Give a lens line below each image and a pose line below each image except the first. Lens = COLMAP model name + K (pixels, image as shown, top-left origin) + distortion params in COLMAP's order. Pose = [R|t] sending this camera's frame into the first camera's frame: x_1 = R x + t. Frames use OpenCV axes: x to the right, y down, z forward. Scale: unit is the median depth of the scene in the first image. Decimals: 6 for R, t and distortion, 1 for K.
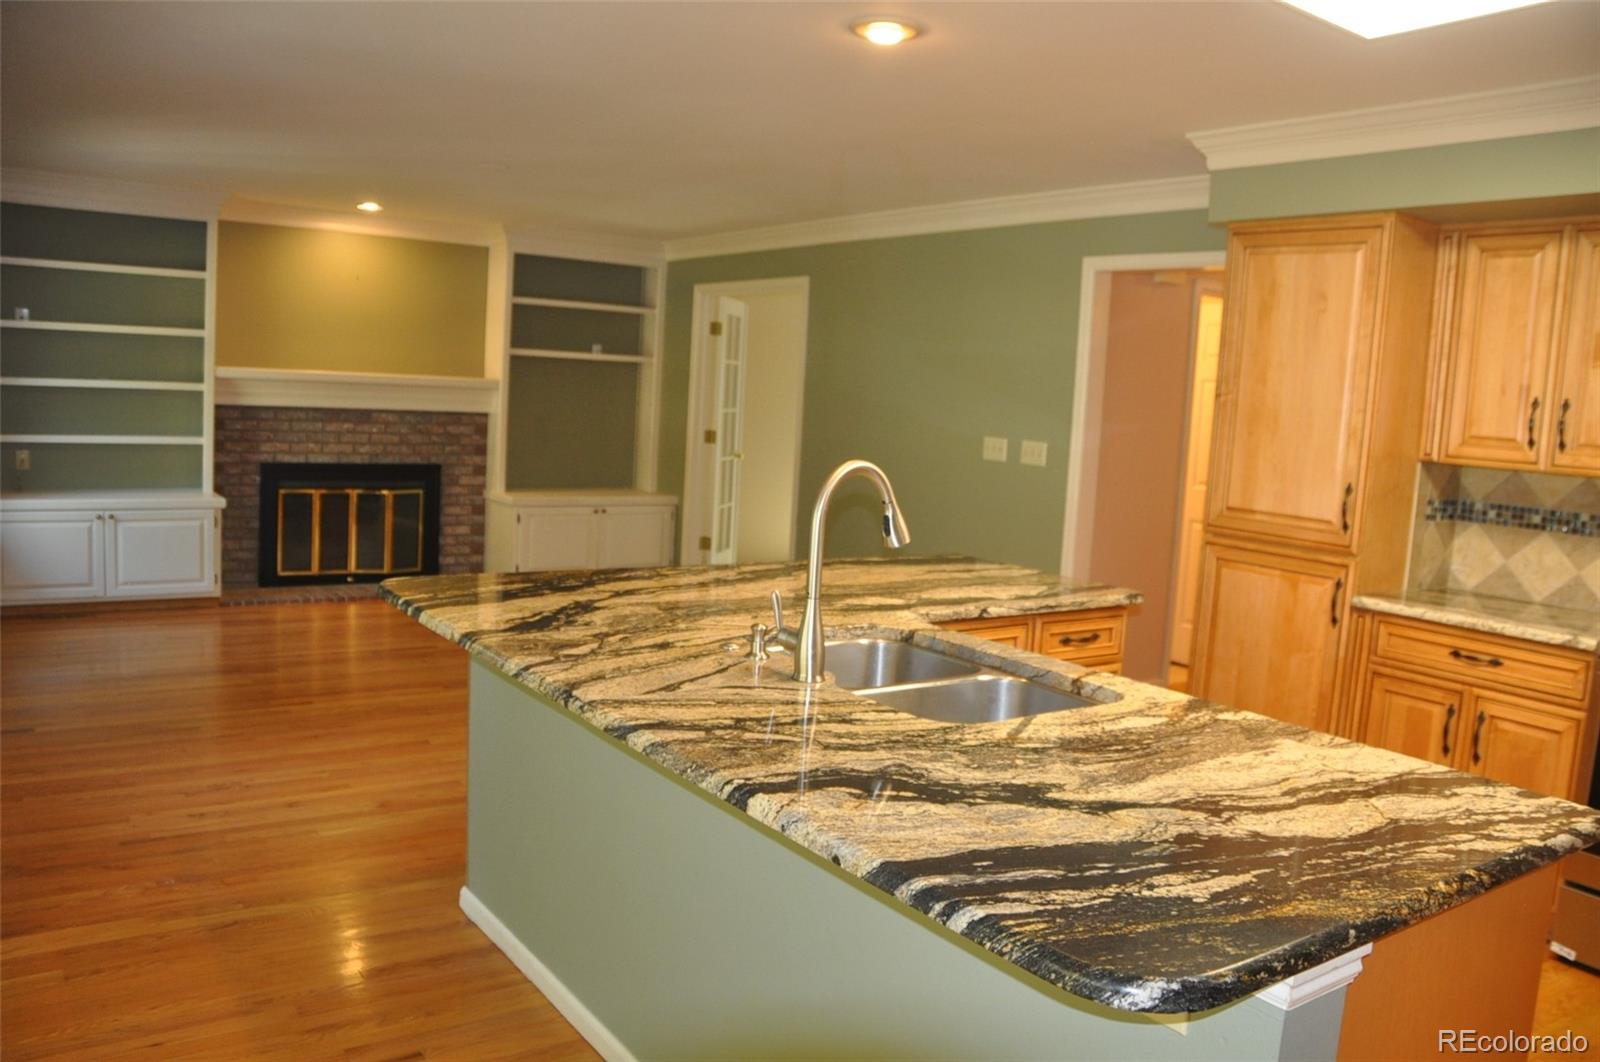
lens RADIAL K [[1245.8, 0, 802.1], [0, 1245.8, 541.4], [0, 0, 1]] dist [-0.172891, 0.131448]
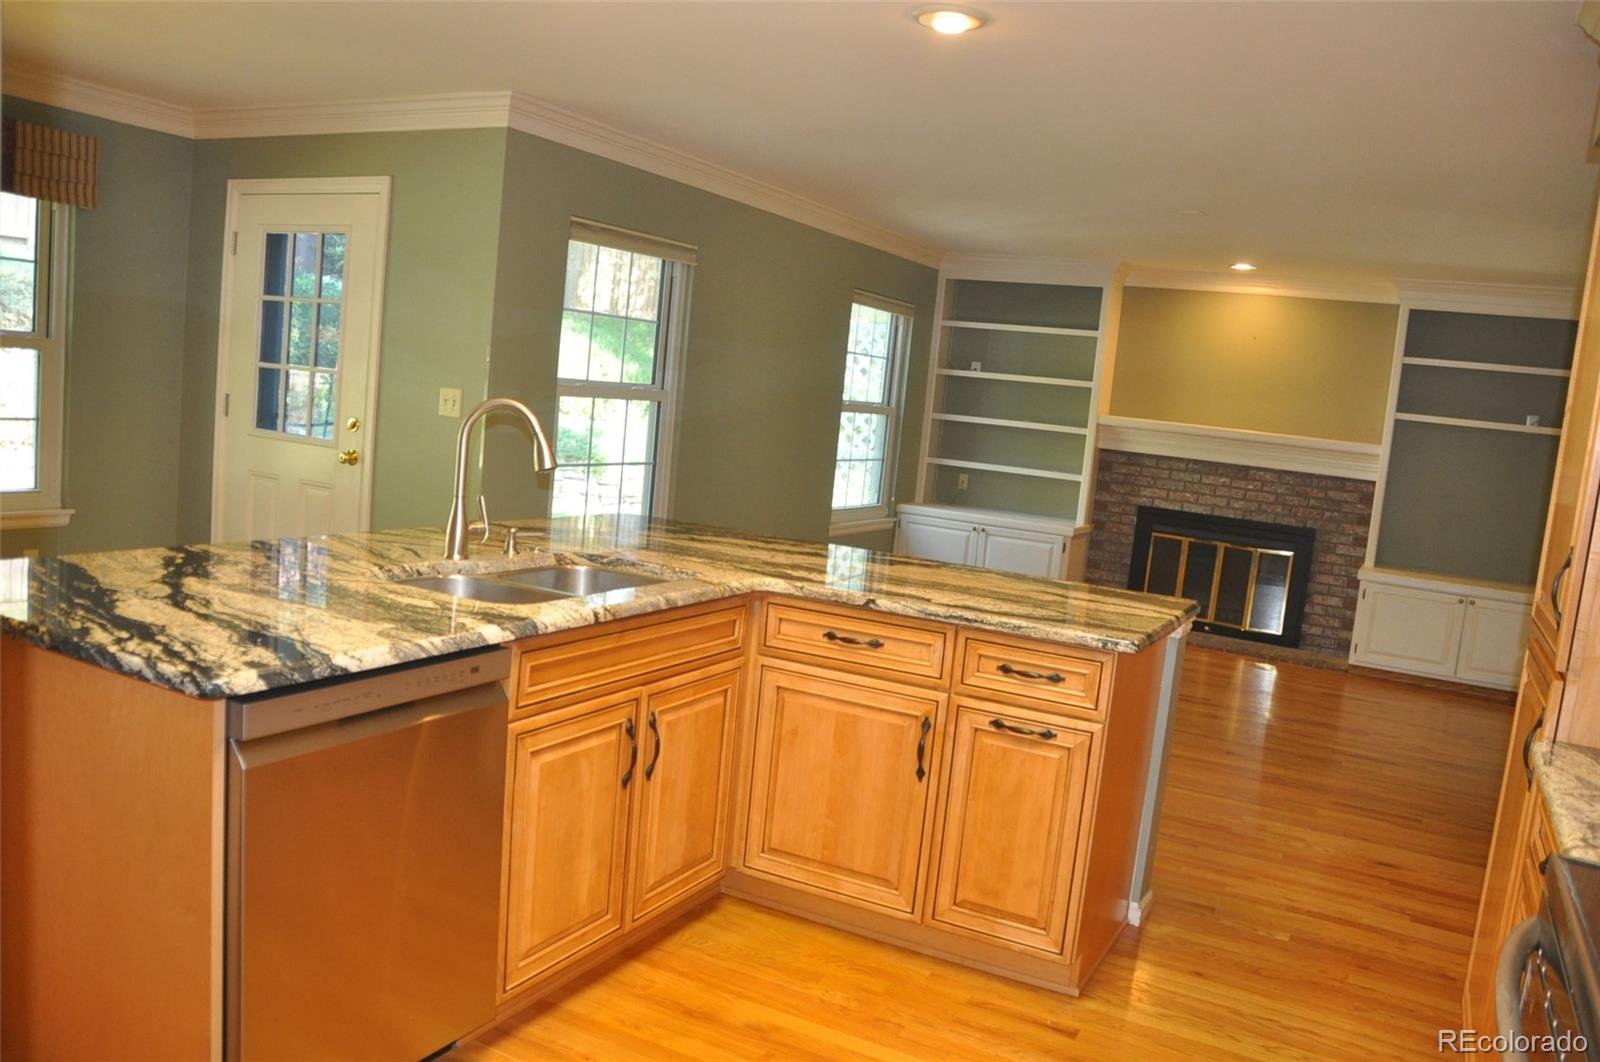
lens RADIAL K [[1254.0, 0, 783.4], [0, 1254.0, 527.8], [0, 0, 1]] dist [-0.130398, 0.000496]
pose [[0.457295, 0.089595, -0.884790, 0.387412], [-0.176720, 0.984226, 0.008329, 0.002039], [0.871580, 0.152551, 0.465915, 0.197831]]
